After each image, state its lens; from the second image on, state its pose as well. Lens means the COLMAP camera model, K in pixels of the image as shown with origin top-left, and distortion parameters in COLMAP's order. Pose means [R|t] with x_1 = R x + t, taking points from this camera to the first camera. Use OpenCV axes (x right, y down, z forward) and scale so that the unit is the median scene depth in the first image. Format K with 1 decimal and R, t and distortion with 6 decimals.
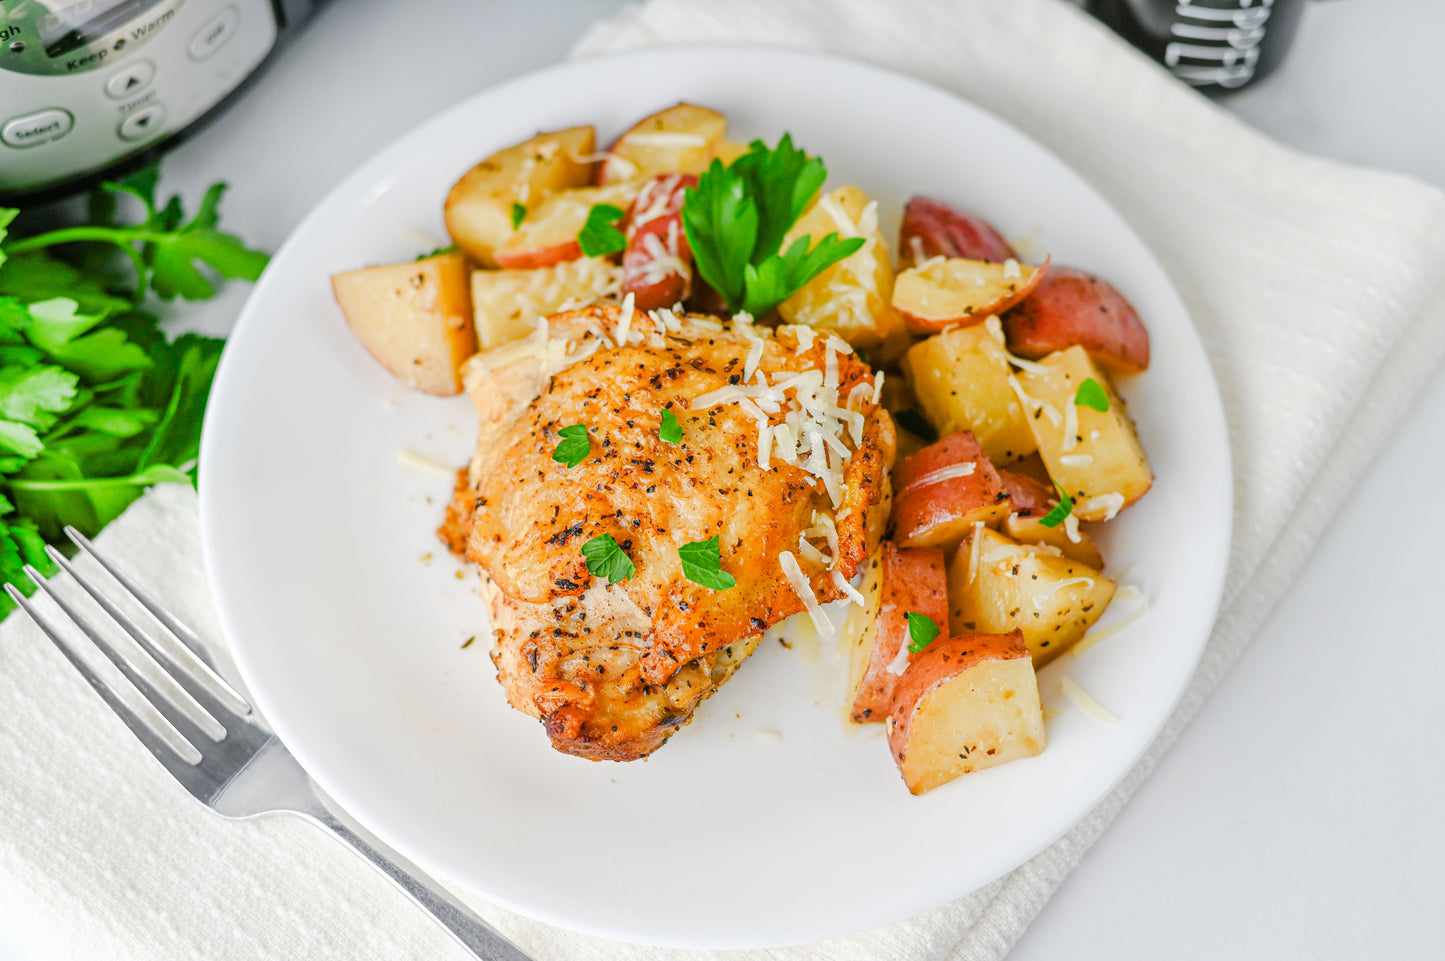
lens RADIAL K [[2285.5, 0, 722.5], [0, 2285.5, 480.5], [0, 0, 1]] dist [-0.128337, -0.046864]
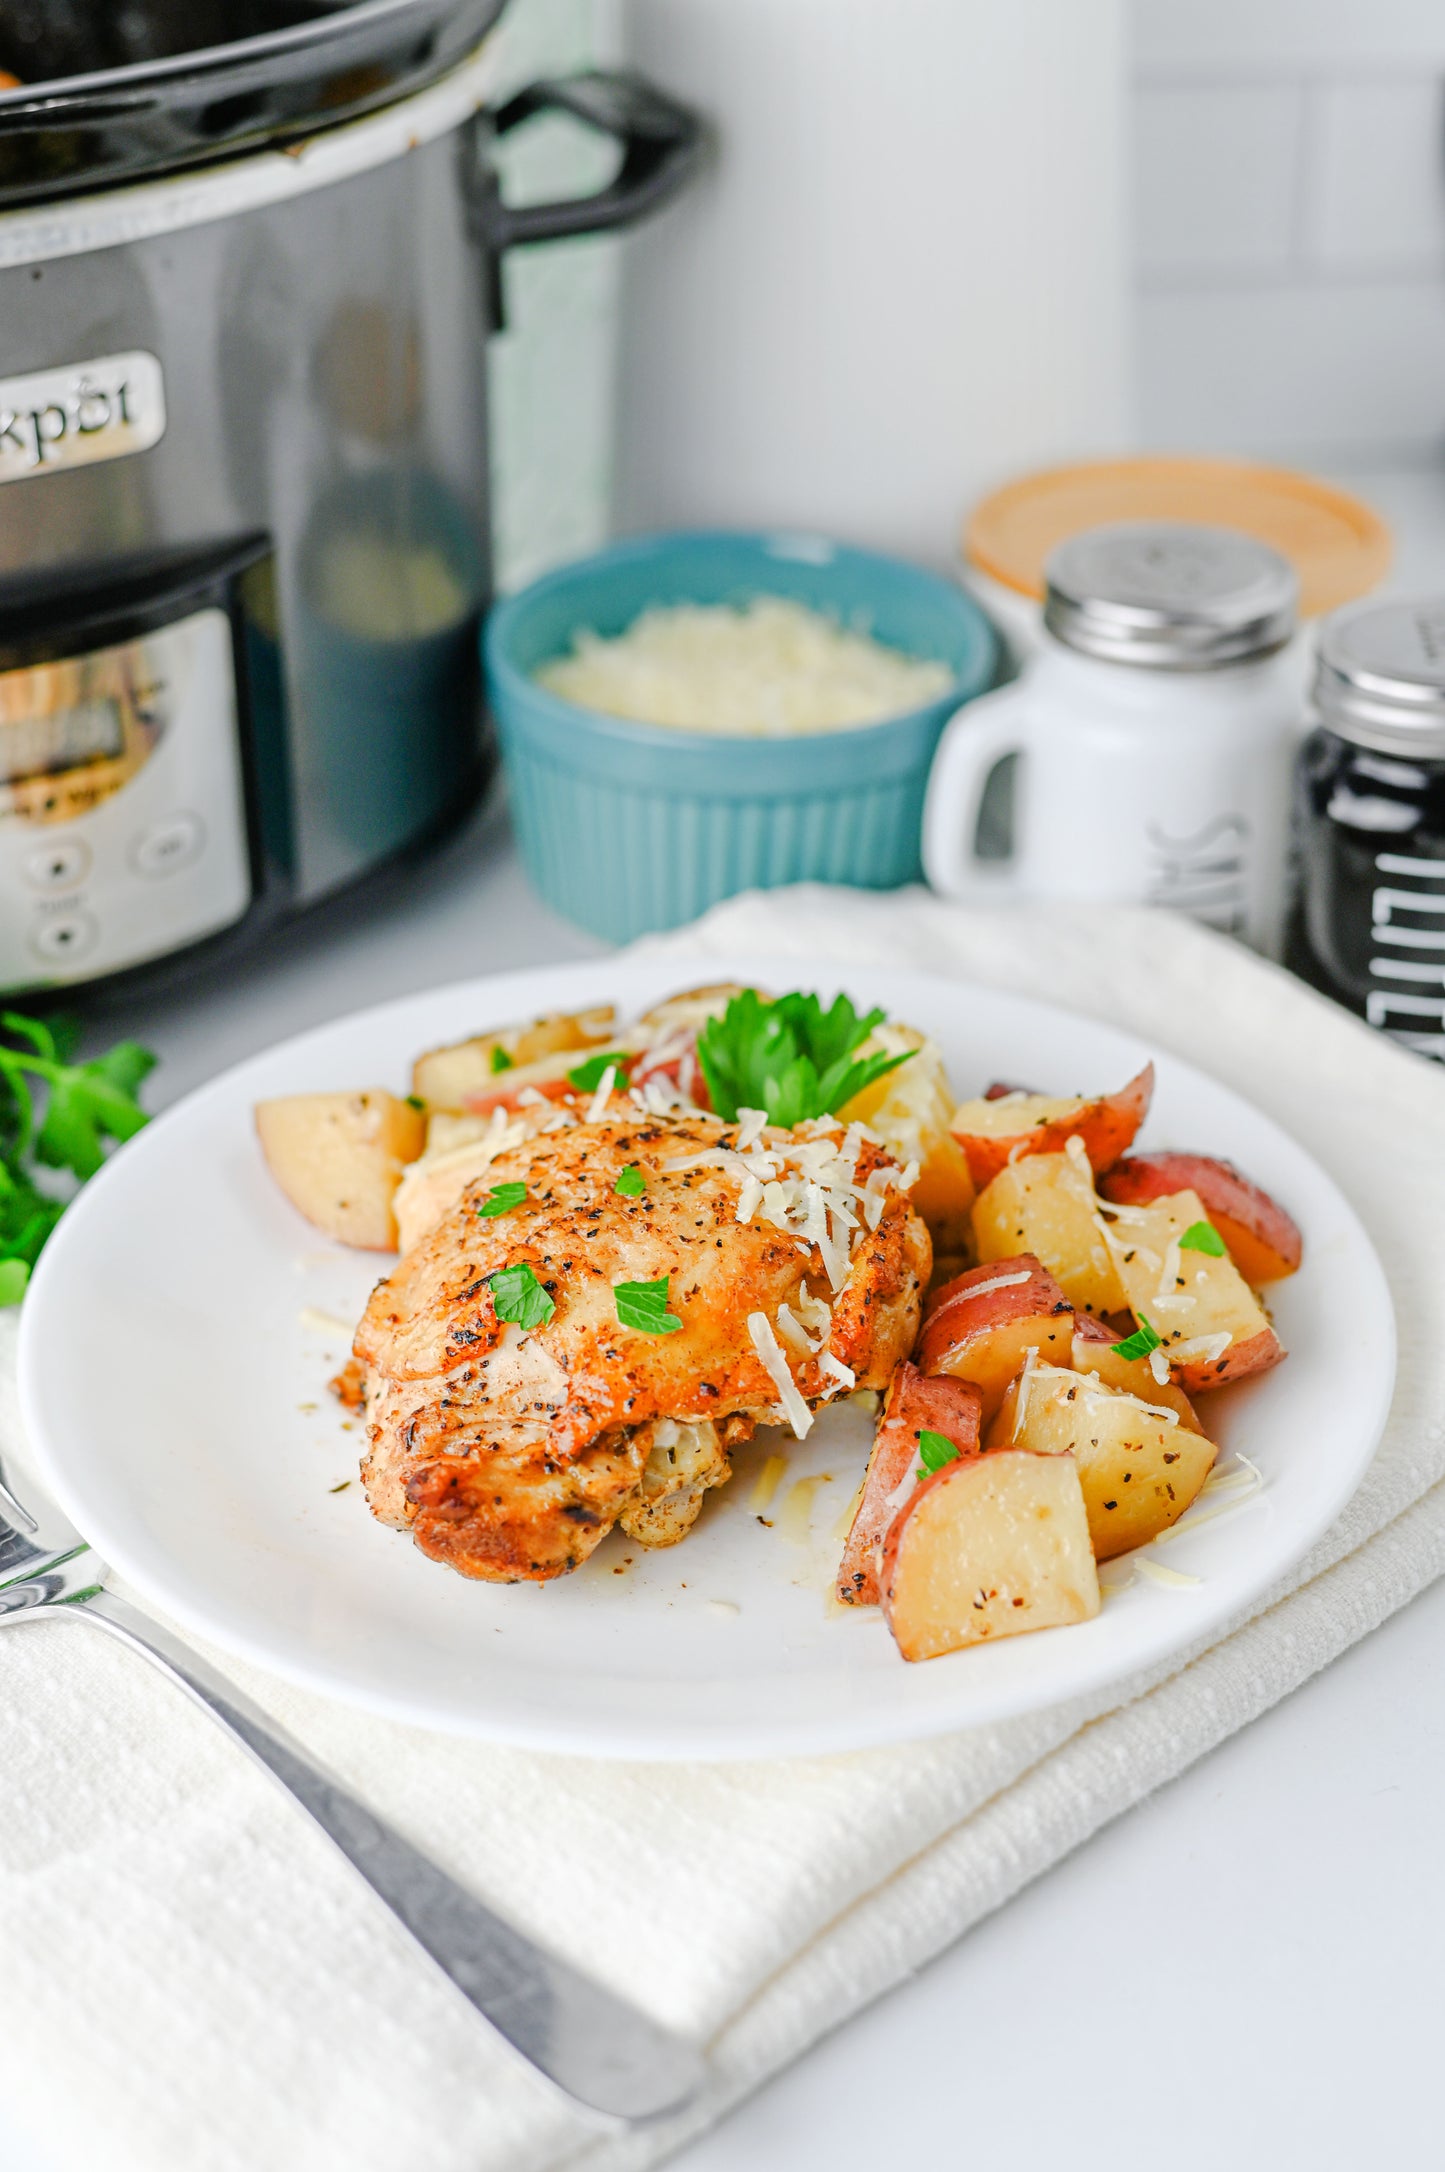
lens RADIAL K [[3405.8, 0, 722.5], [0, 3405.8, 1086.0], [0, 0, 1]] dist [-0.120746, -0.081451]
pose [[0.989826, 0.050757, -0.132919, 0.157394], [-0.110167, 0.864597, -0.490240, 0.504164], [0.090038, 0.499896, 0.861393, -0.005531]]
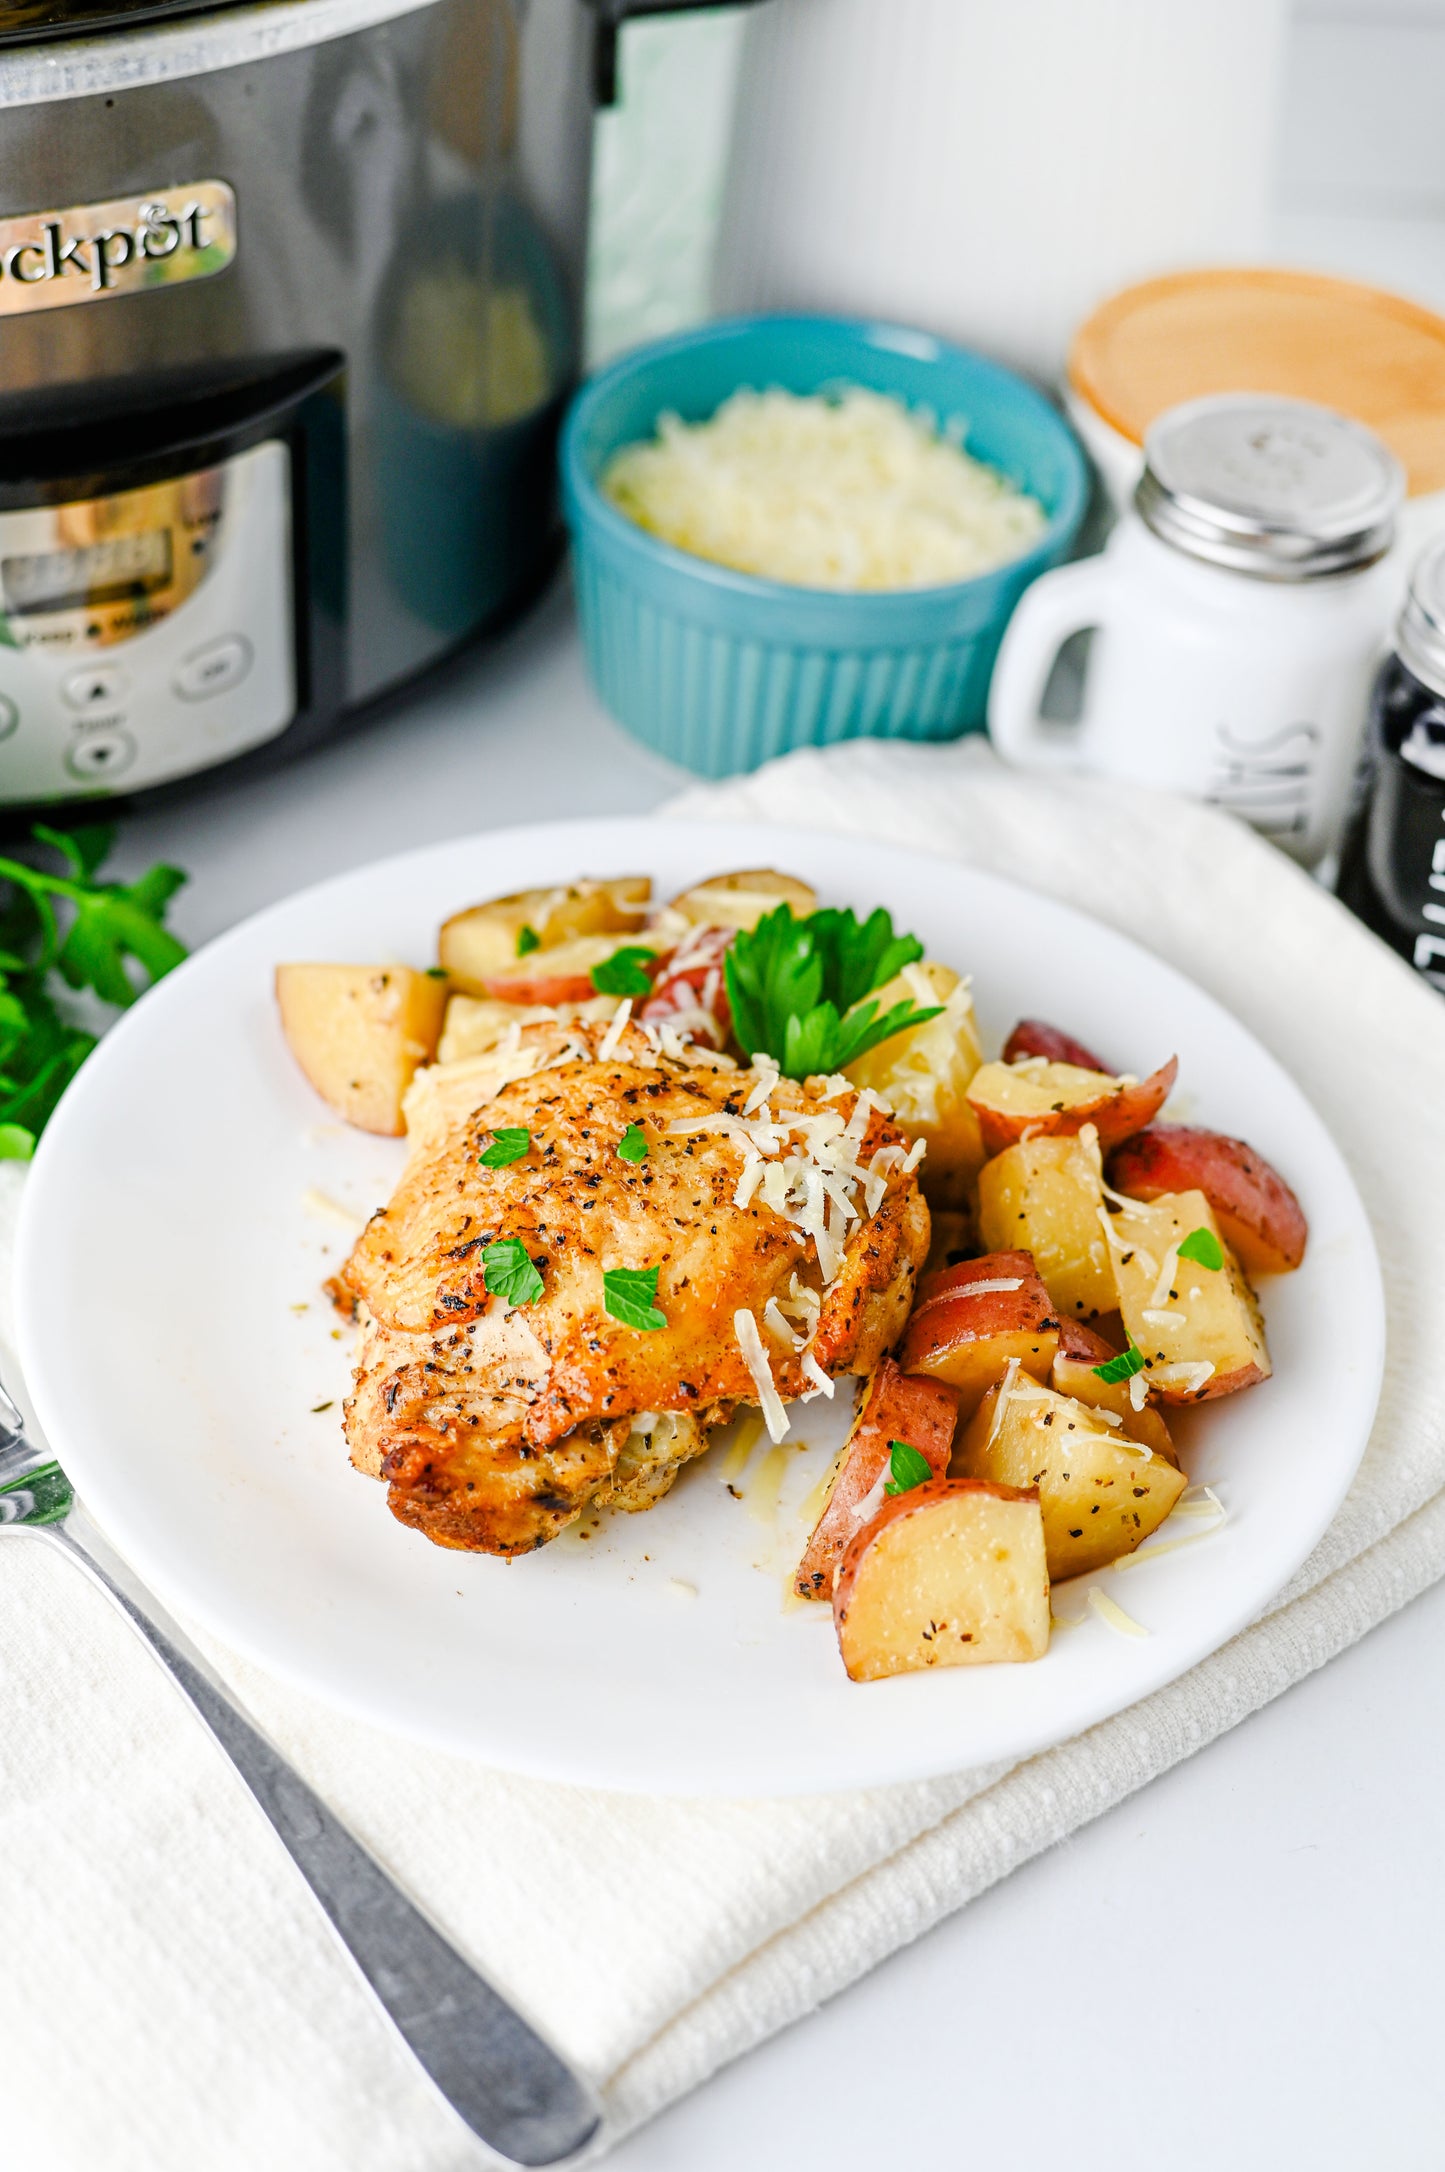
lens RADIAL K [[3405.8, 0, 722.5], [0, 3405.8, 1086.0], [0, 0, 1]] dist [-0.120746, -0.081451]
pose [[0.975057, 0.174588, -0.137048, 0.157535], [-0.210334, 0.923989, -0.319380, 0.314285], [0.070871, 0.340240, 0.937664, -0.078561]]
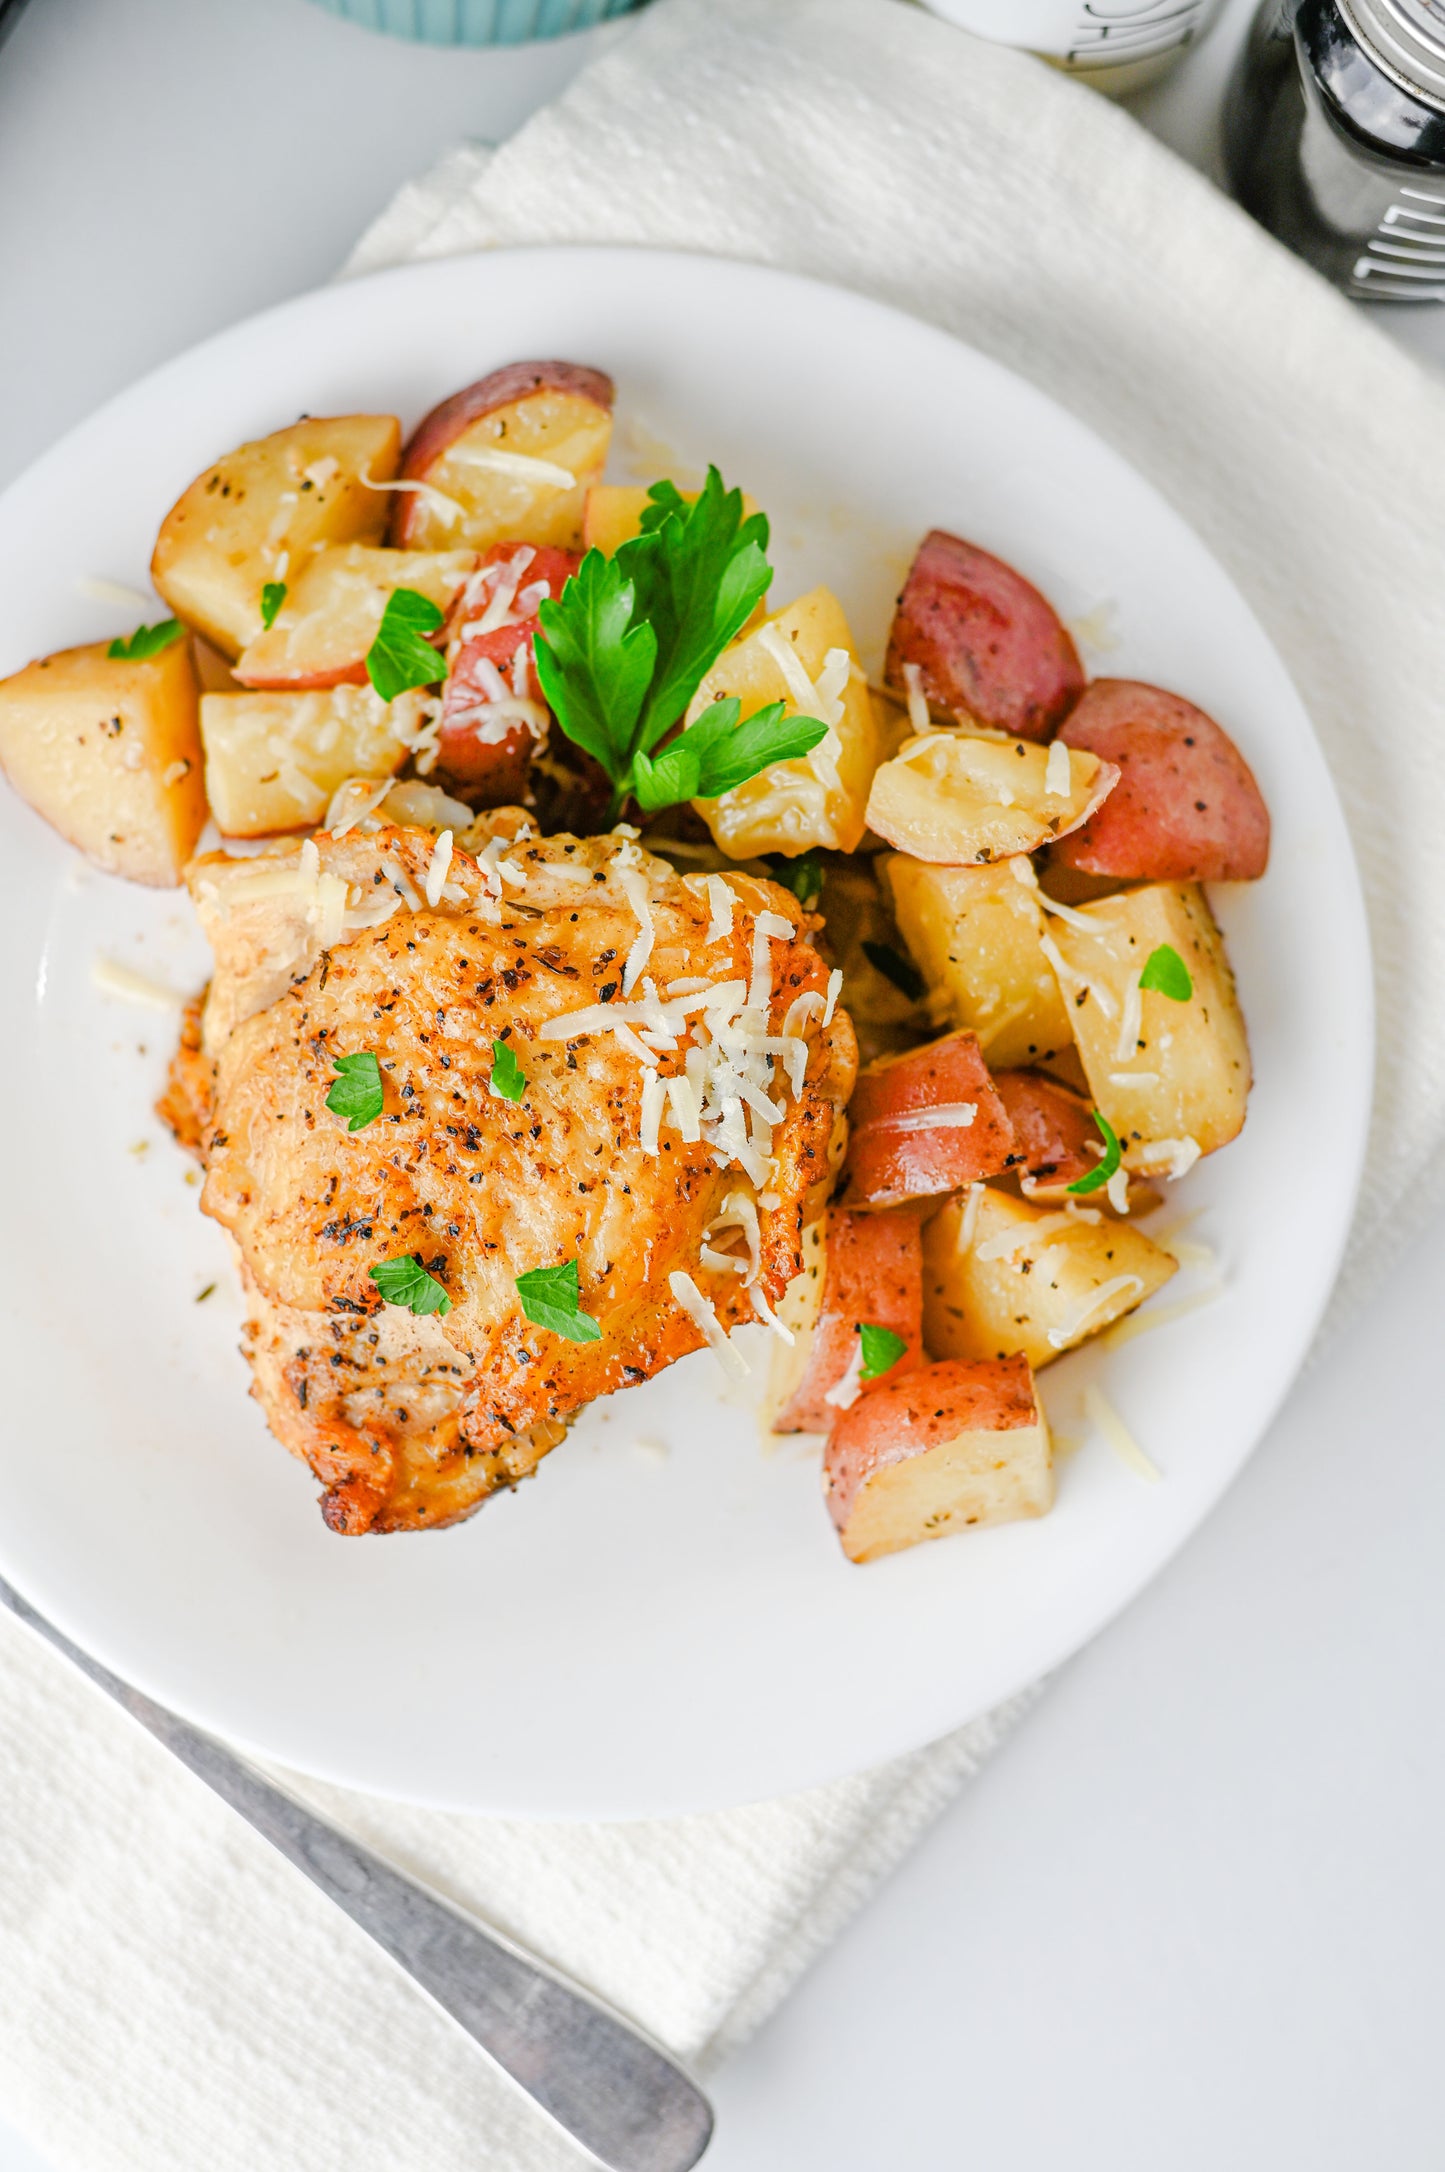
lens RADIAL K [[3405.8, 0, 722.5], [0, 3405.8, 1086.0], [0, 0, 1]] dist [-0.120746, -0.081451]
pose [[0.999371, 0.024713, 0.025432, 0.013487], [-0.032790, 0.917096, 0.397316, -0.399886], [-0.013504, -0.397900, 0.917329, 0.112651]]
